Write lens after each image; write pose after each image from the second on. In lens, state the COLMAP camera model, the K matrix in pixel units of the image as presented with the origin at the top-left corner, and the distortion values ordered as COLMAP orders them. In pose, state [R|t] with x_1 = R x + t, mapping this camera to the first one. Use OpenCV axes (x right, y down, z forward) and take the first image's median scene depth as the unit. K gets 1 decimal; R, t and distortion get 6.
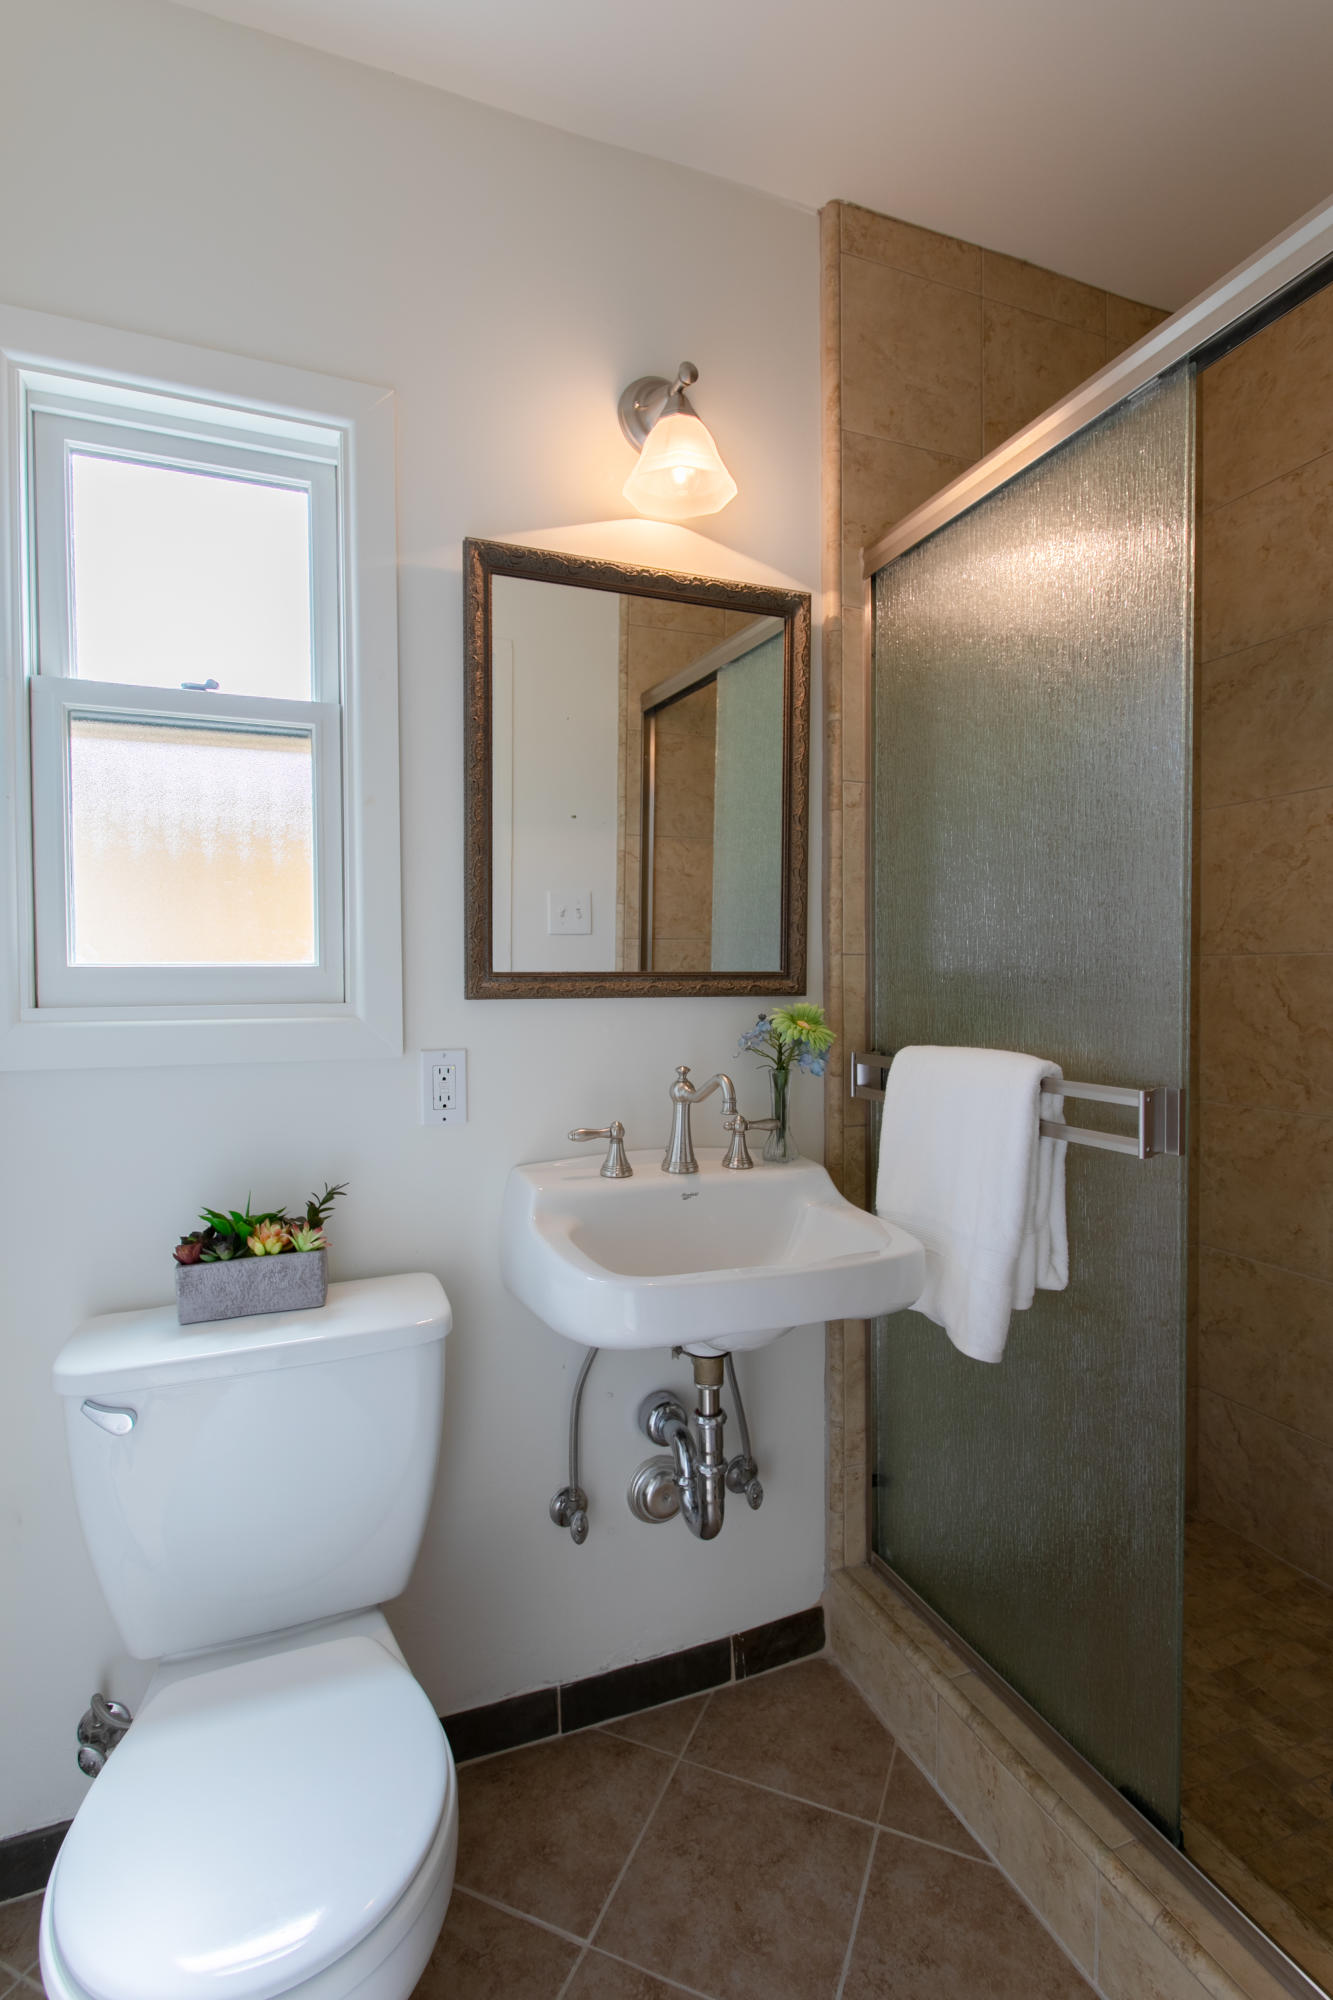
lens RADIAL K [[952.3, 0, 667.2], [0, 952.3, 998.2], [0, 0, 1]] dist [0.000022, 0.000608]
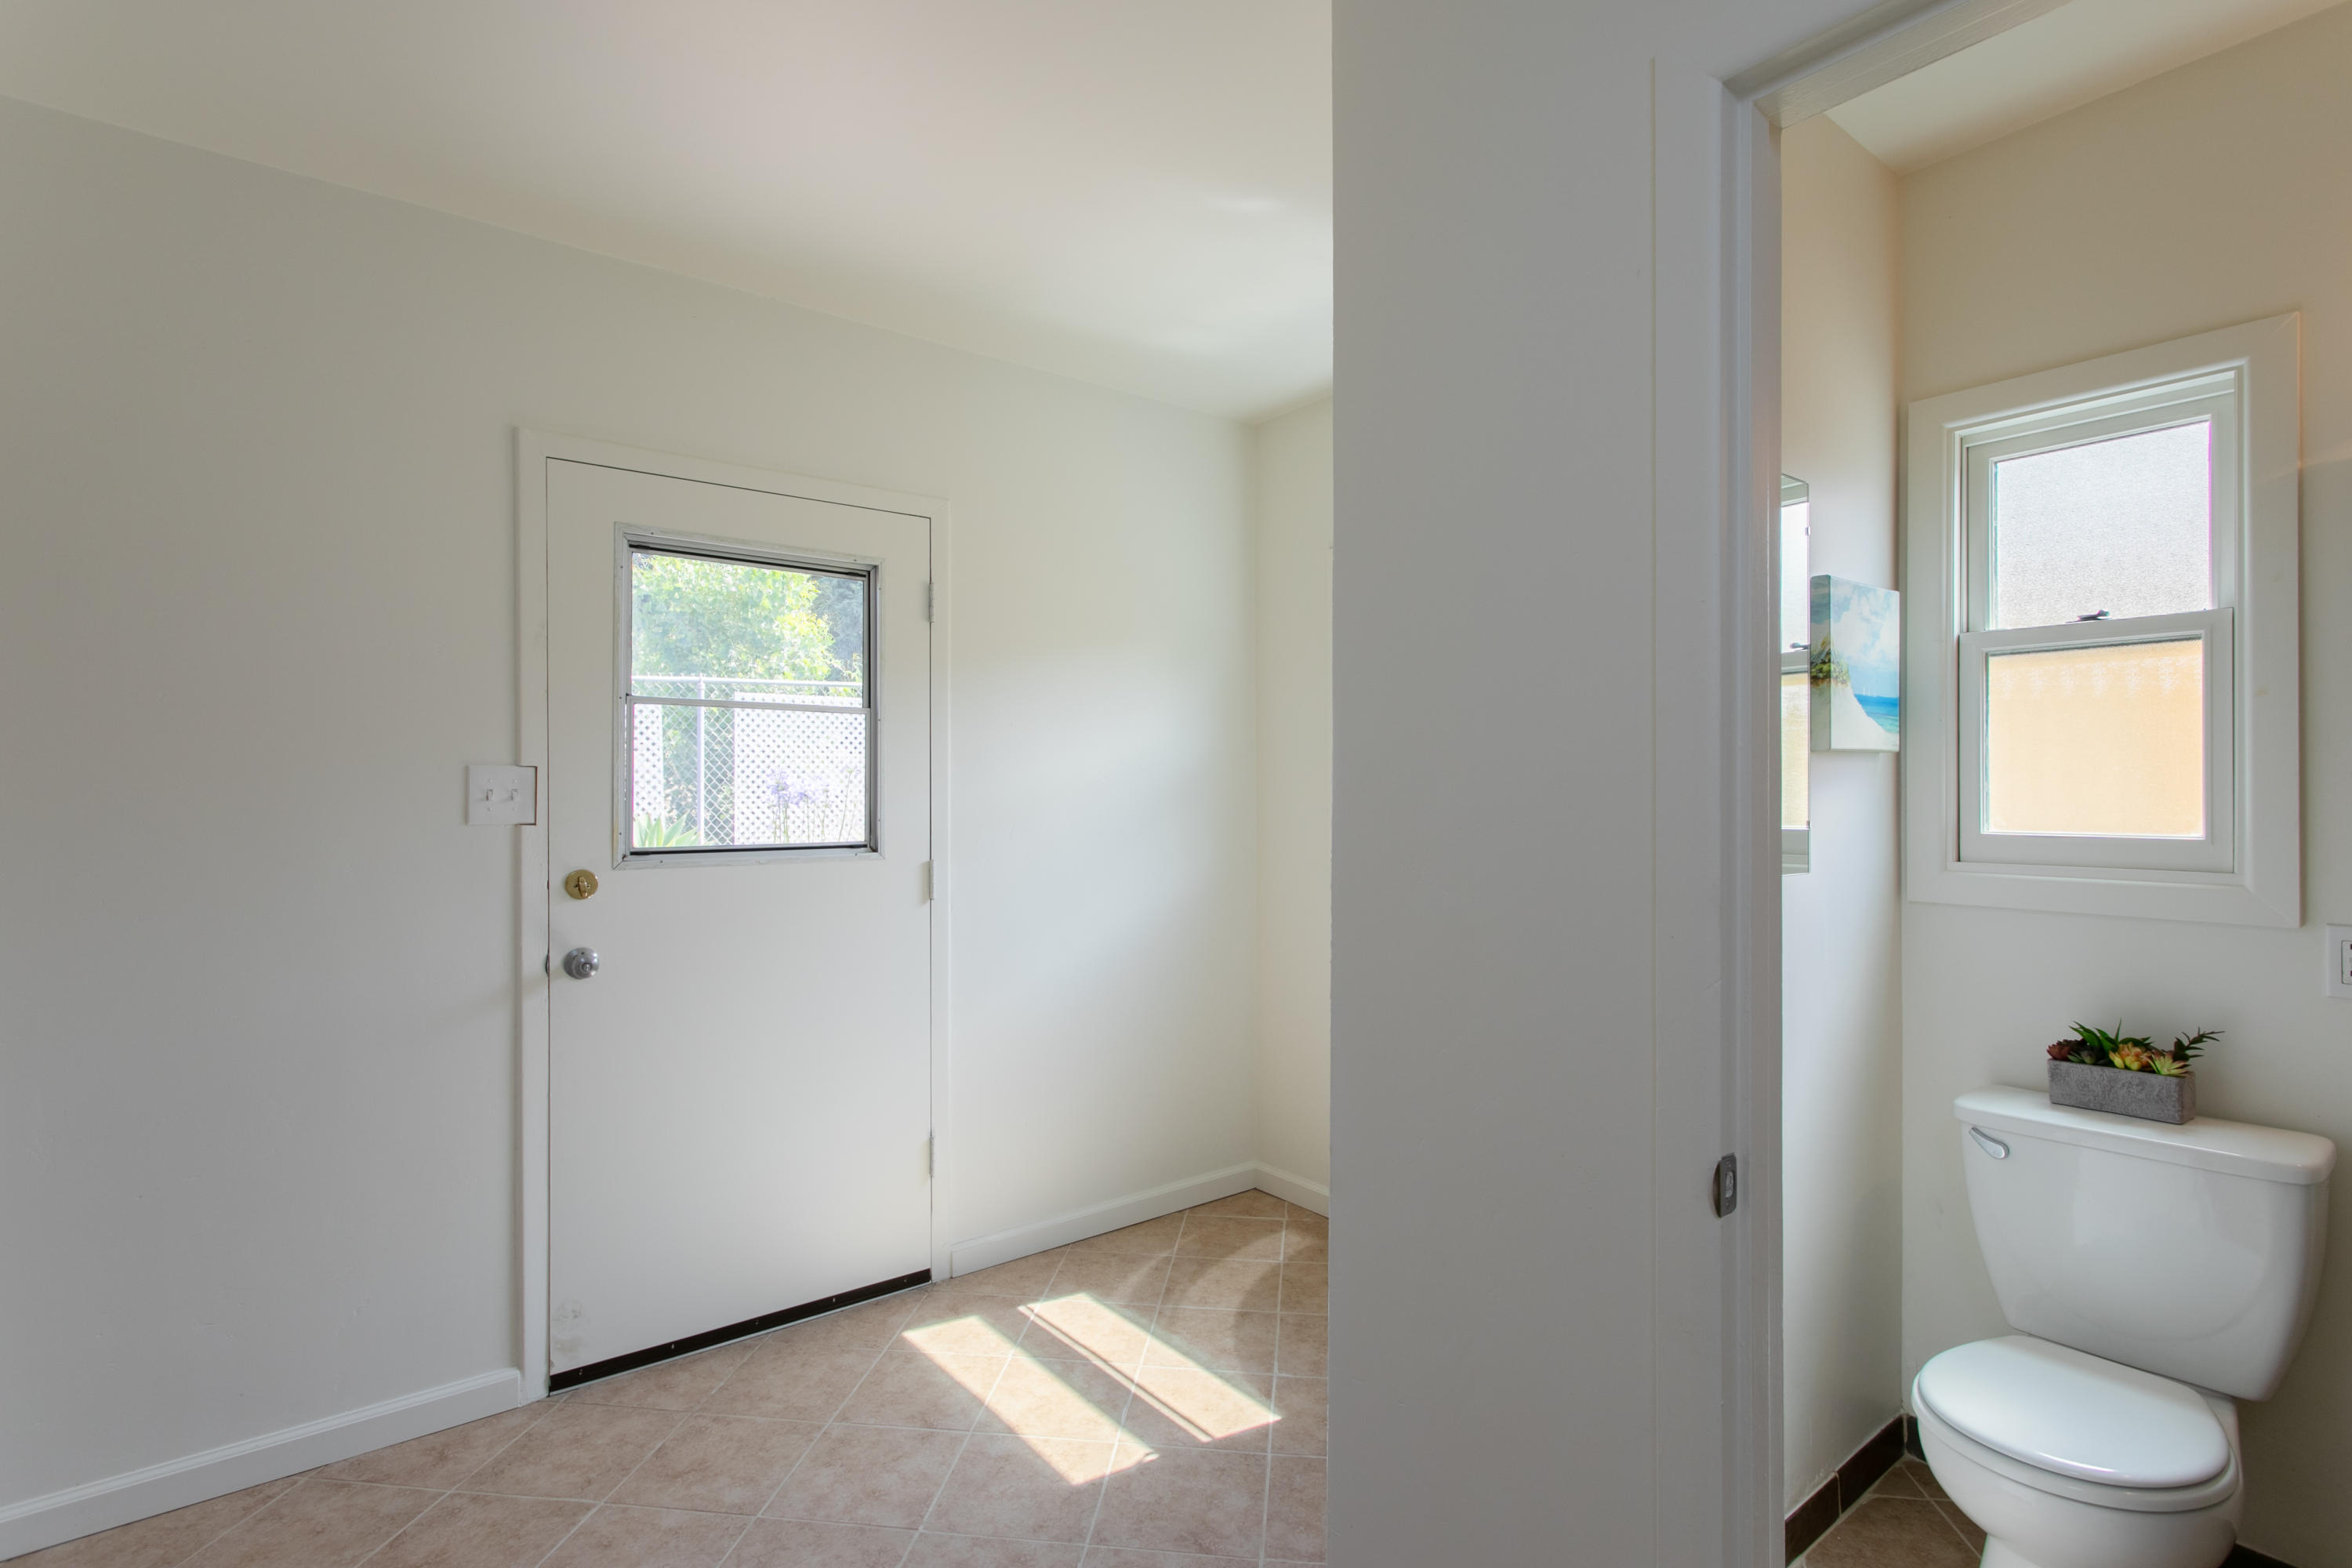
lens RADIAL K [[1119.9, 0, 1174.7], [0, 1119.9, 786.2], [0, 0, 1]] dist [0.000022, 0.000608]
pose [[0.291914, -0.000897, -0.956444, 0.626417], [-0.027791, 0.999569, -0.009420, -0.056647], [0.956041, 0.029331, 0.291763, -0.646844]]
